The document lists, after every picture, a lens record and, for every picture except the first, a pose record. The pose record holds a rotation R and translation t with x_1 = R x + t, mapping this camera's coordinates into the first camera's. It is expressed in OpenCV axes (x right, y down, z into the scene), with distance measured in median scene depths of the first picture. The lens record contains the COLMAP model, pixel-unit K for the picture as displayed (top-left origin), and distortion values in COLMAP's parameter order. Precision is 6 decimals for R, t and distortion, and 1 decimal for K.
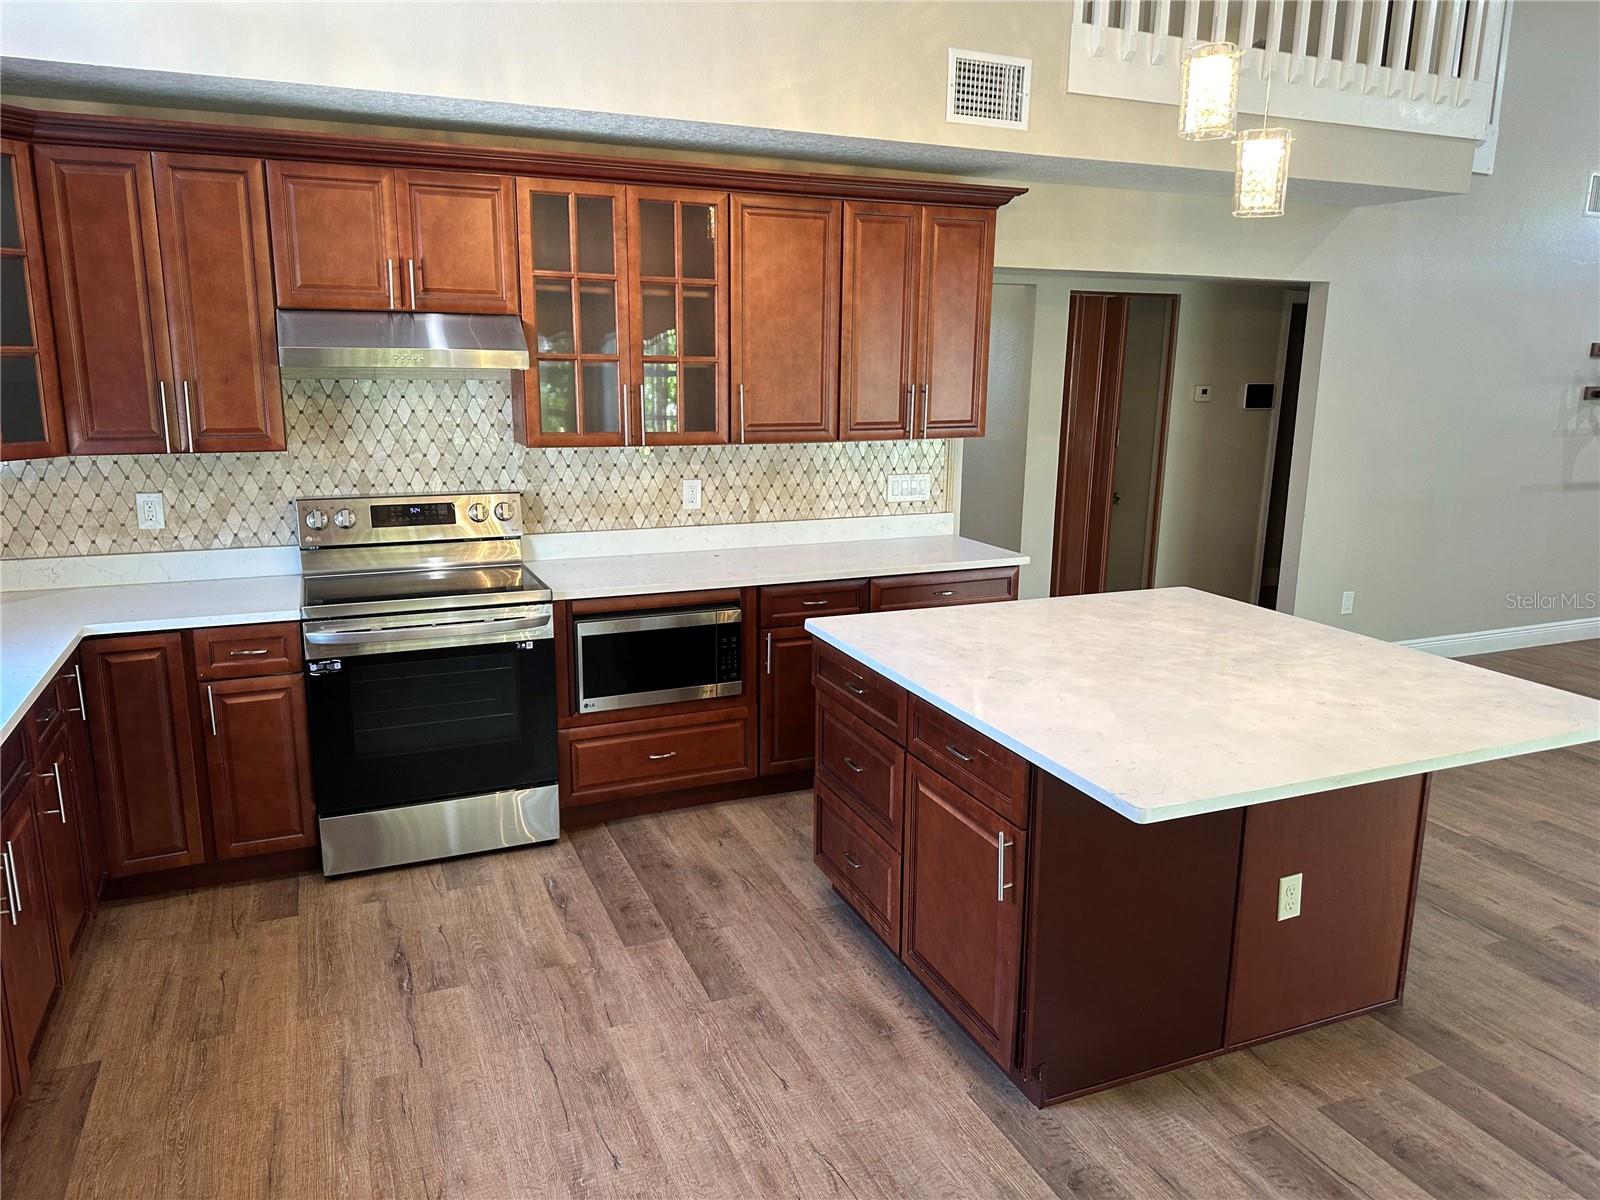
lens RADIAL K [[1119.7, 0, 799.4], [0, 1119.7, 604.8], [0, 0, 1]] dist [0.050710, -0.061394]
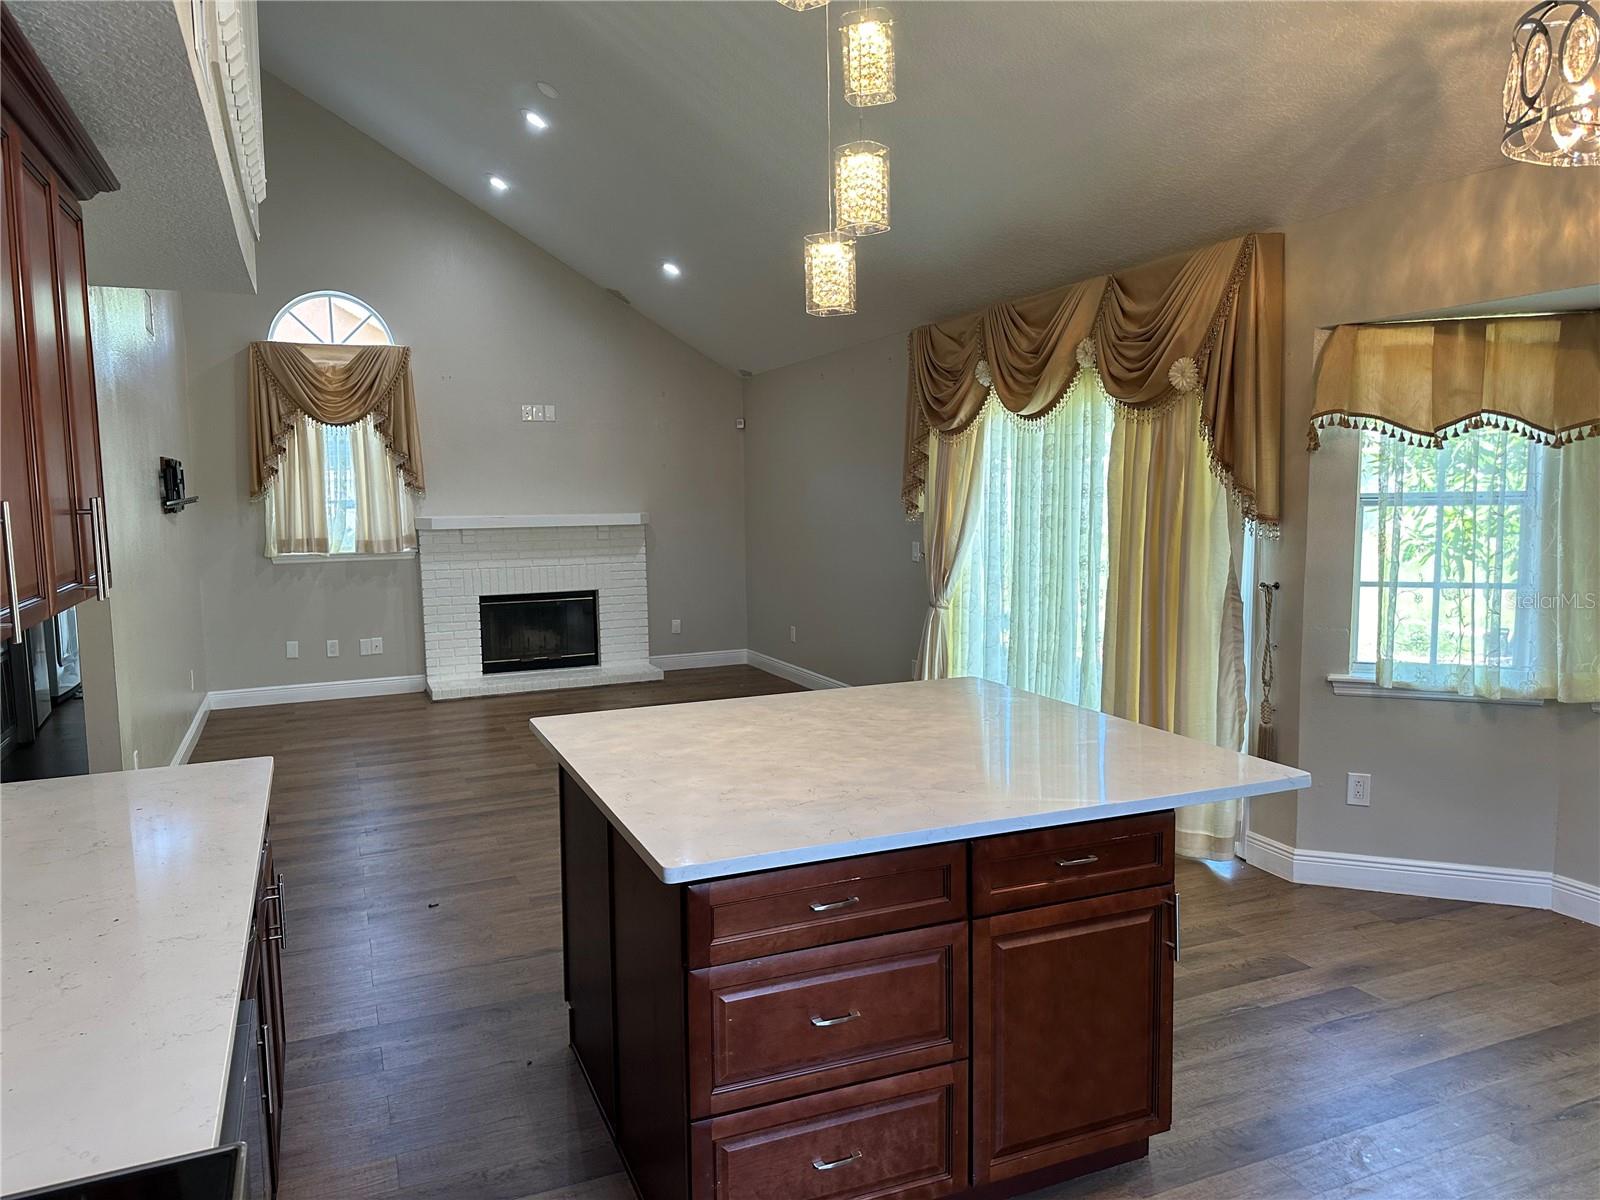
lens RADIAL K [[1119.7, 0, 799.7], [0, 1119.7, 603.3], [0, 0, 1]] dist [0.050710, -0.061394]
pose [[-0.007347, -0.113263, 0.993538, -0.456005], [0.230305, 0.966663, 0.111902, -0.137132], [-0.973091, 0.229639, 0.018982, 0.728200]]
